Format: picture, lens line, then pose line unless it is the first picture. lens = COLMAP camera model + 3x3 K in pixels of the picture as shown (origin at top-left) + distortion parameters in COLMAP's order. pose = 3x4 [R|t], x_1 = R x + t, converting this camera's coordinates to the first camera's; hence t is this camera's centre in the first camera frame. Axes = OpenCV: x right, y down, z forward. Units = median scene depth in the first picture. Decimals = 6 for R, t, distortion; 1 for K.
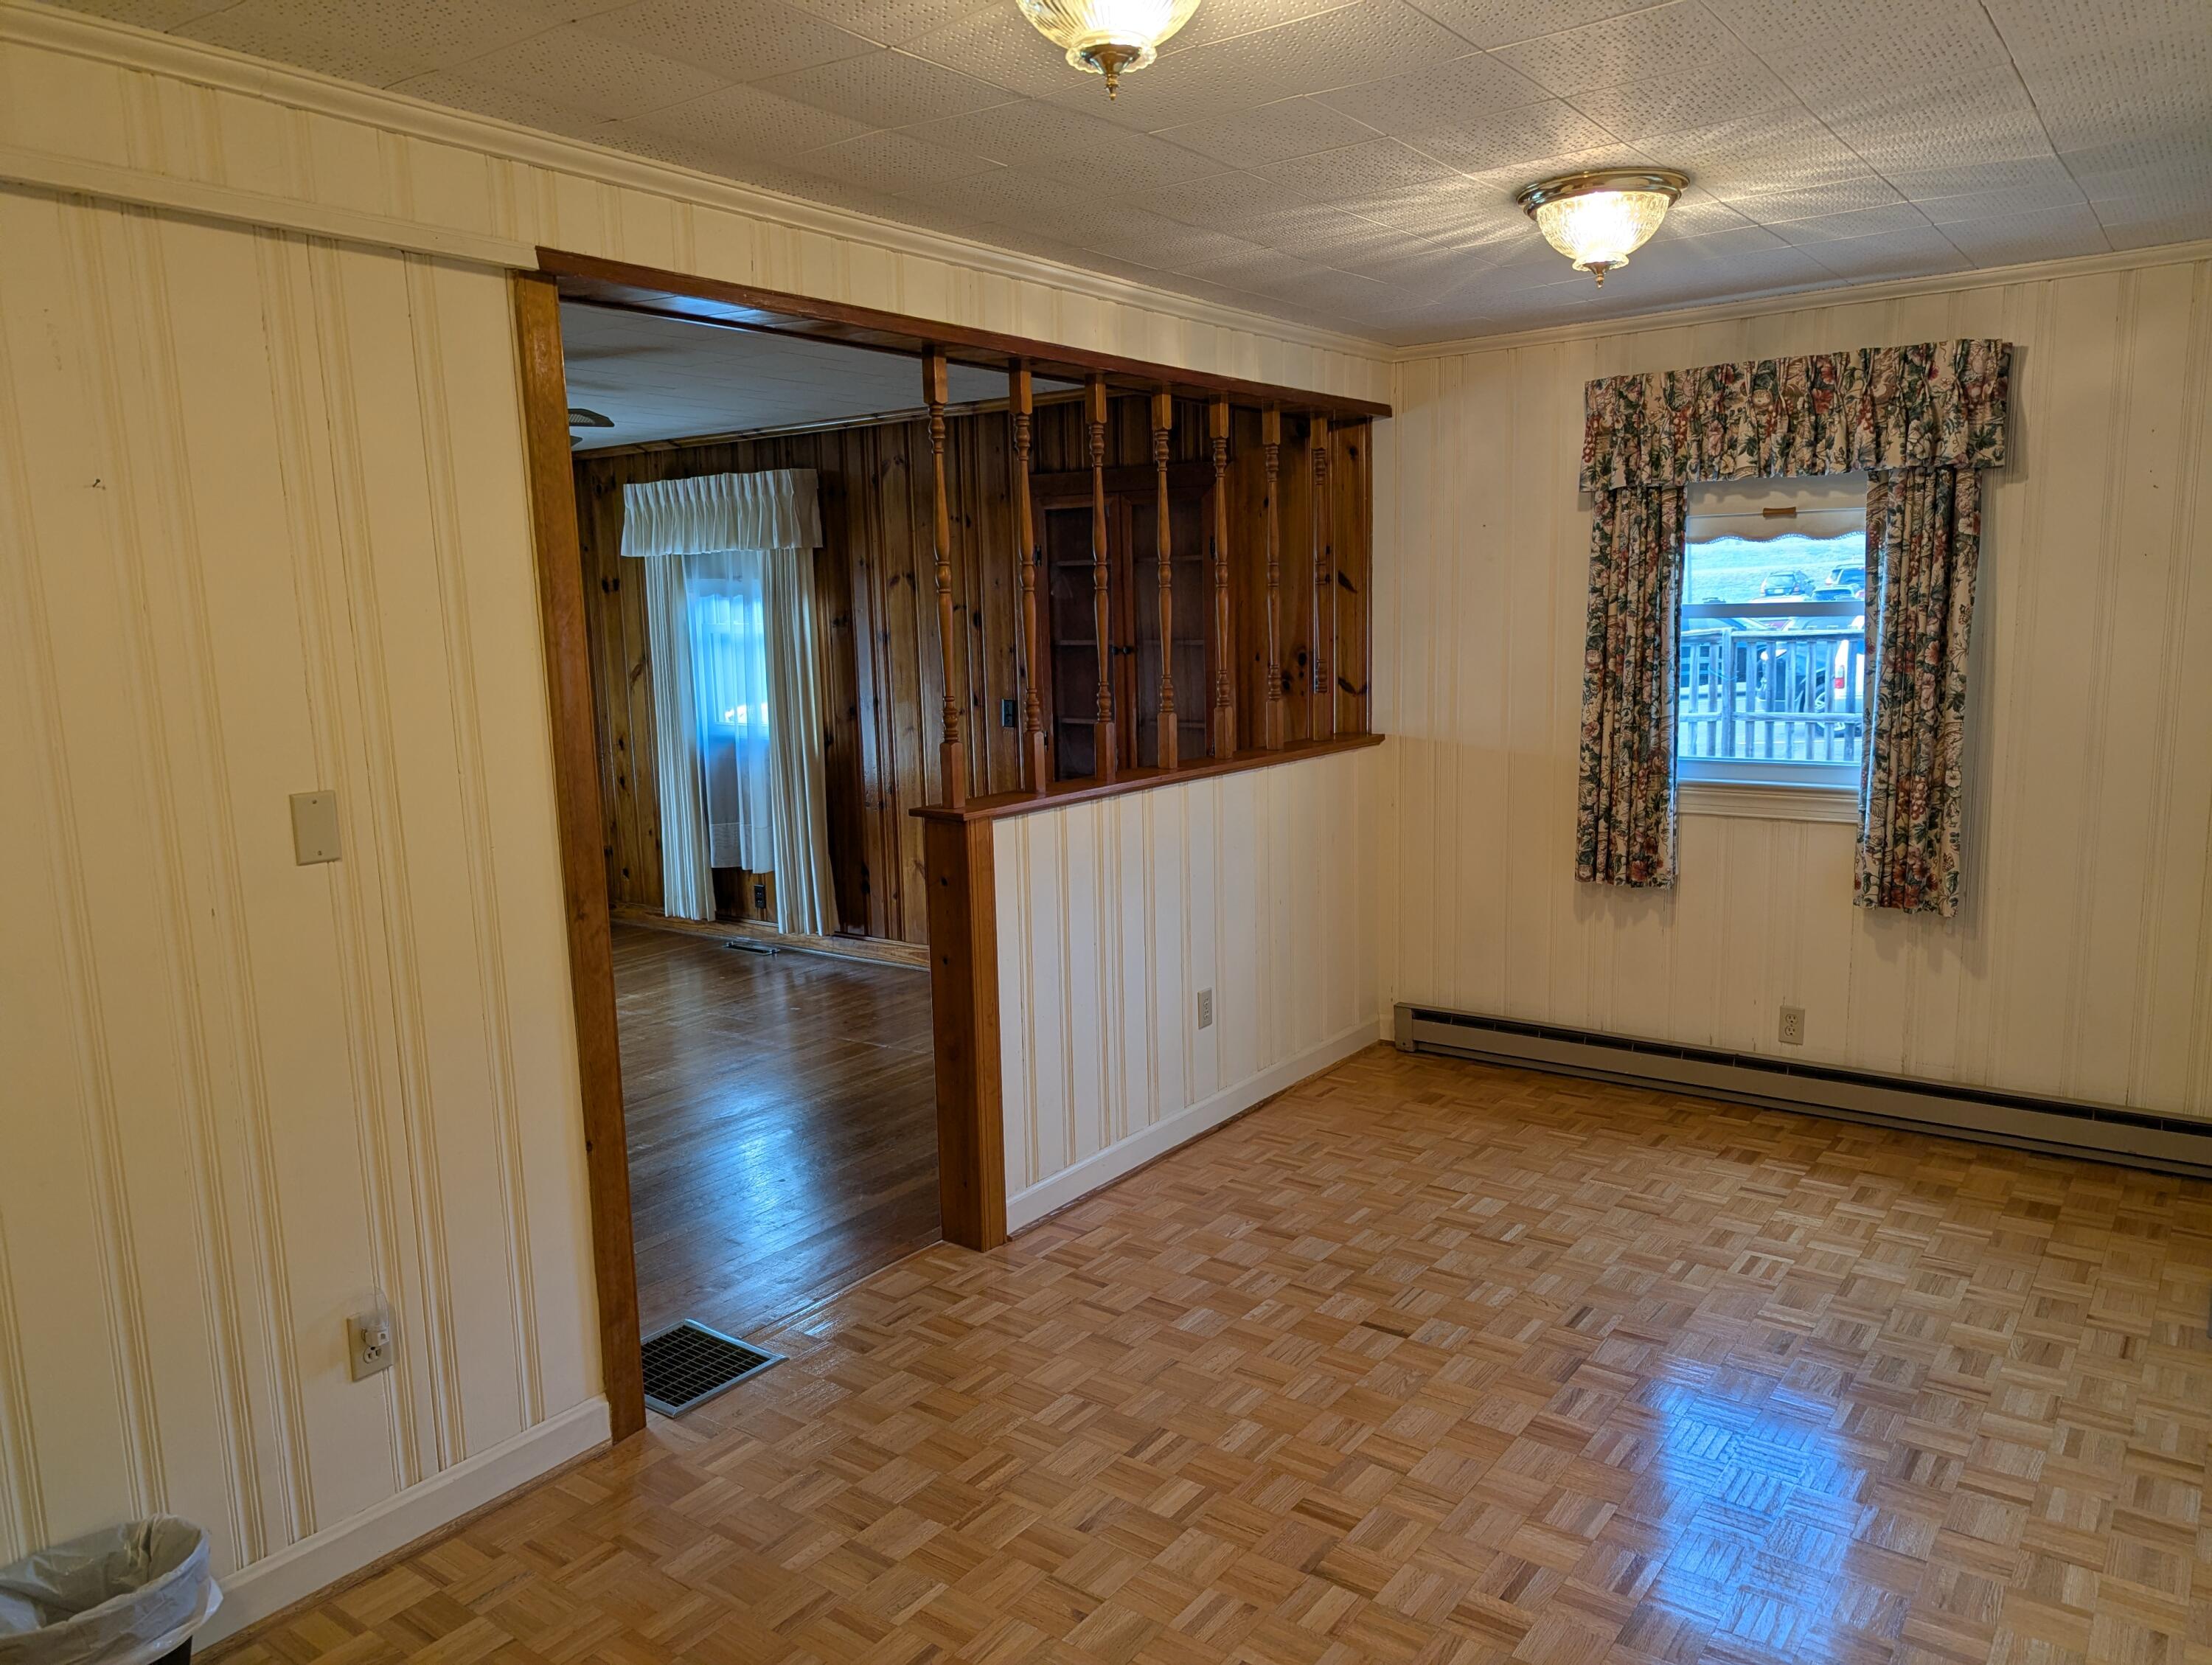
lens RADIAL K [[1546.5, 0, 1118.1], [0, 1546.5, 841.6], [0, 0, 1]] dist [0.047448, -0.035937]
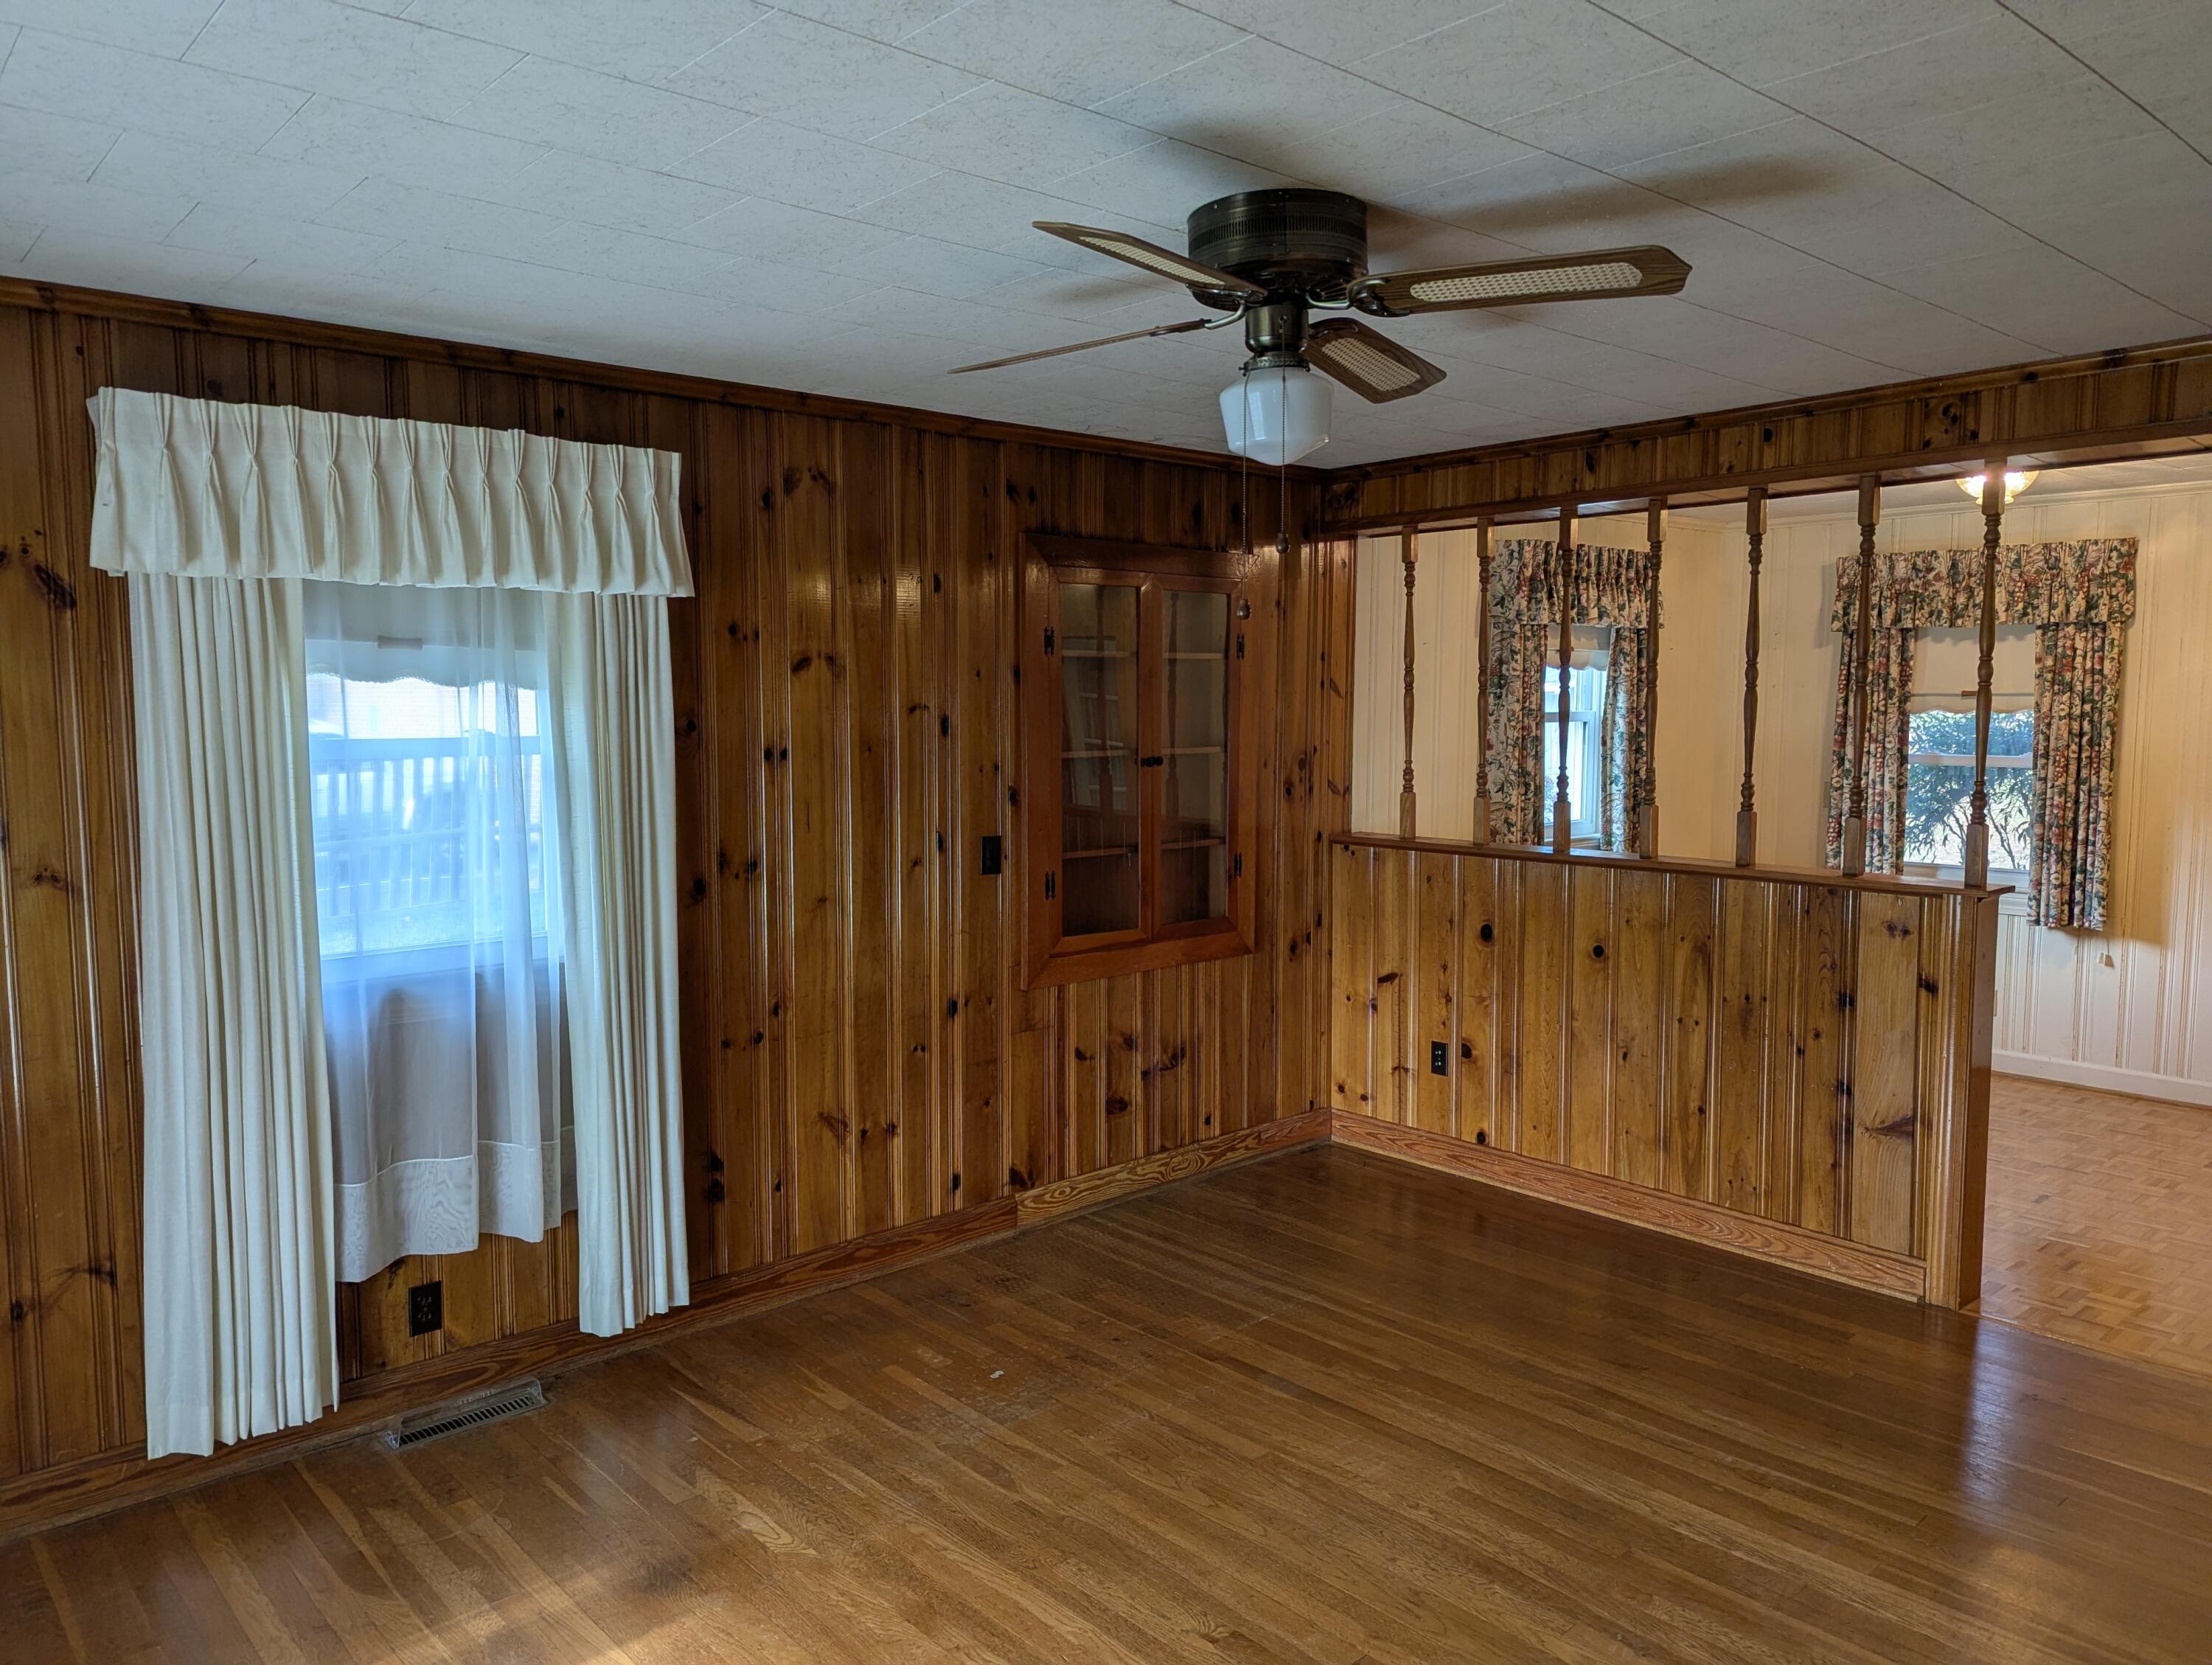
lens RADIAL K [[1546.5, 0, 1118.1], [0, 1546.5, 841.6], [0, 0, 1]] dist [0.047448, -0.035937]
pose [[0.206433, -0.069435, 0.975994, -0.724997], [0.150734, 0.987829, 0.038396, -0.103451], [-0.966781, 0.139189, 0.214386, 0.757191]]
